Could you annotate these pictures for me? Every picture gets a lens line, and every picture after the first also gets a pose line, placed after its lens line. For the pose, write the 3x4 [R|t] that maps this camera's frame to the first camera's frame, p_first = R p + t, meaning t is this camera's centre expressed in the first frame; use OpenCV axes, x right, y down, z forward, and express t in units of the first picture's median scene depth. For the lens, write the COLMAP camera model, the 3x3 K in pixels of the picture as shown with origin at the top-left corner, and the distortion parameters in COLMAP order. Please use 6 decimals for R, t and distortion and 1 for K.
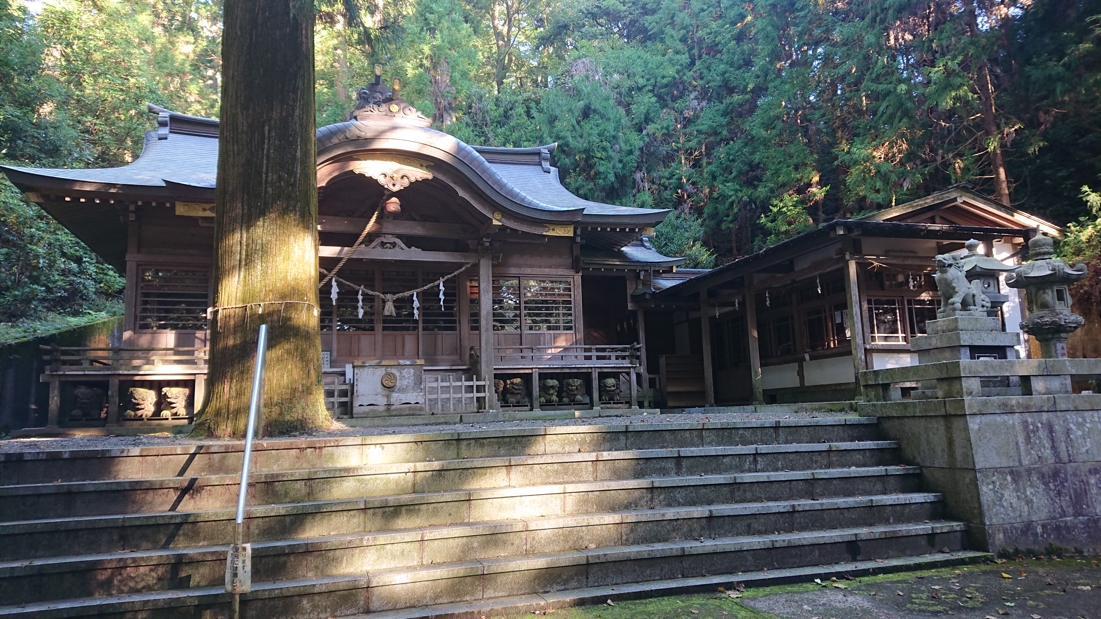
lens RADIAL K [[726.1, 0, 552.0], [0, 726.1, 309.6], [0, 0, 1]] dist [0.167664, -0.215248]
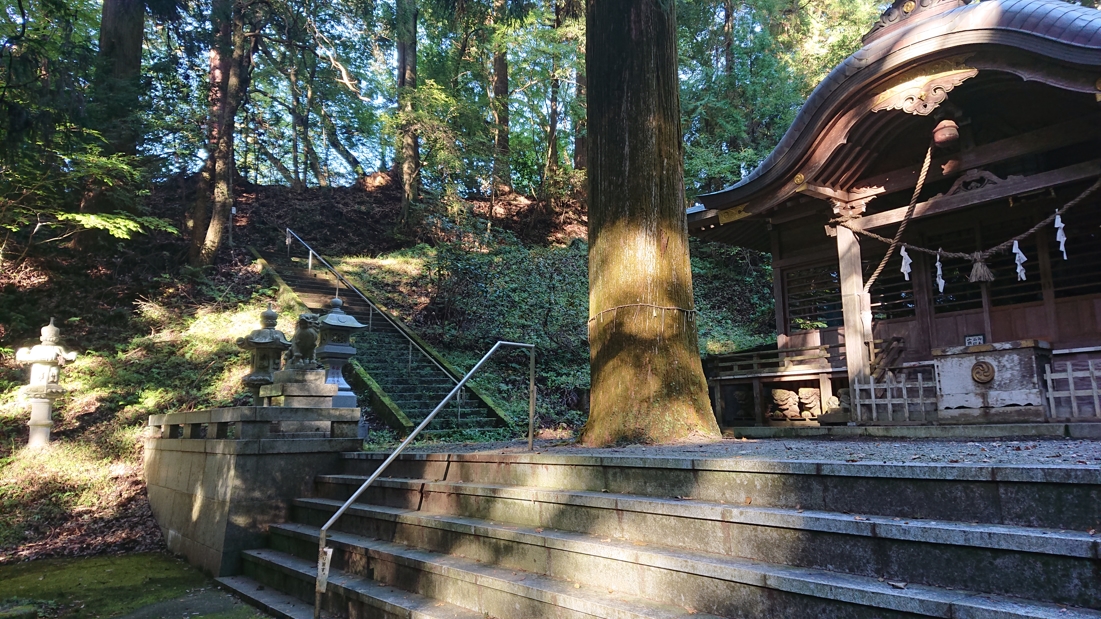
lens RADIAL K [[726.1, 0, 552.0], [0, 726.1, 309.6], [0, 0, 1]] dist [0.167664, -0.215248]
pose [[0.357385, -0.128392, -0.925090, 0.311598], [0.142464, 0.986409, -0.081865, 0.036707], [0.923028, -0.102535, 0.370818, 0.359540]]
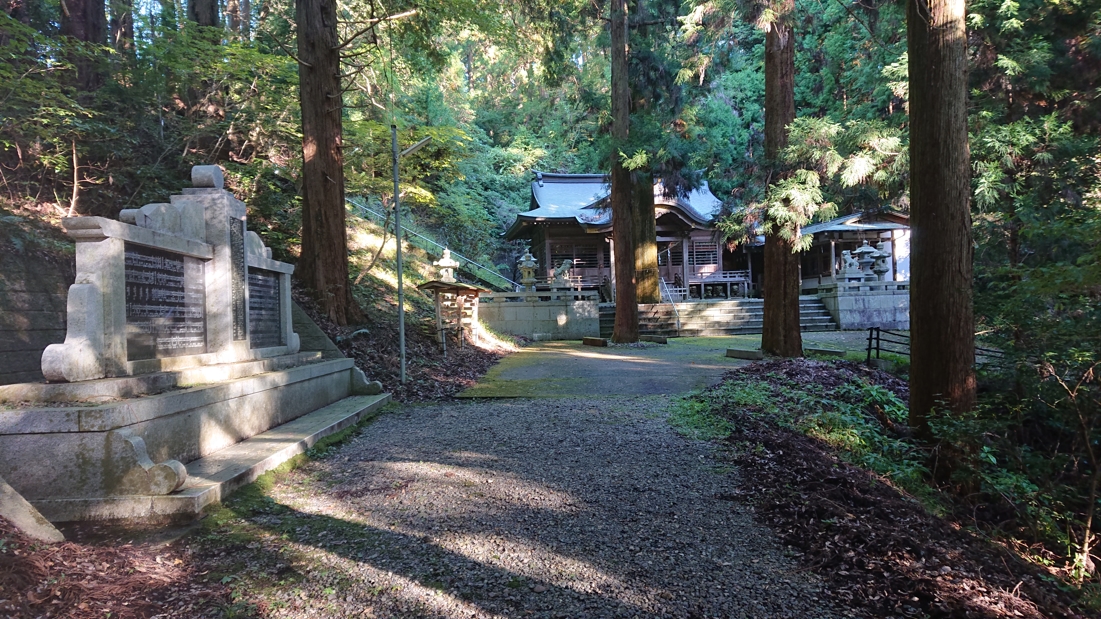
lens RADIAL K [[726.1, 0, 552.0], [0, 726.1, 309.6], [0, 0, 1]] dist [0.167664, -0.215248]
pose [[0.992025, -0.006301, -0.125881, -0.187922], [0.023742, 0.990212, 0.137538, -0.150304], [0.123782, -0.139430, 0.982465, -1.252880]]
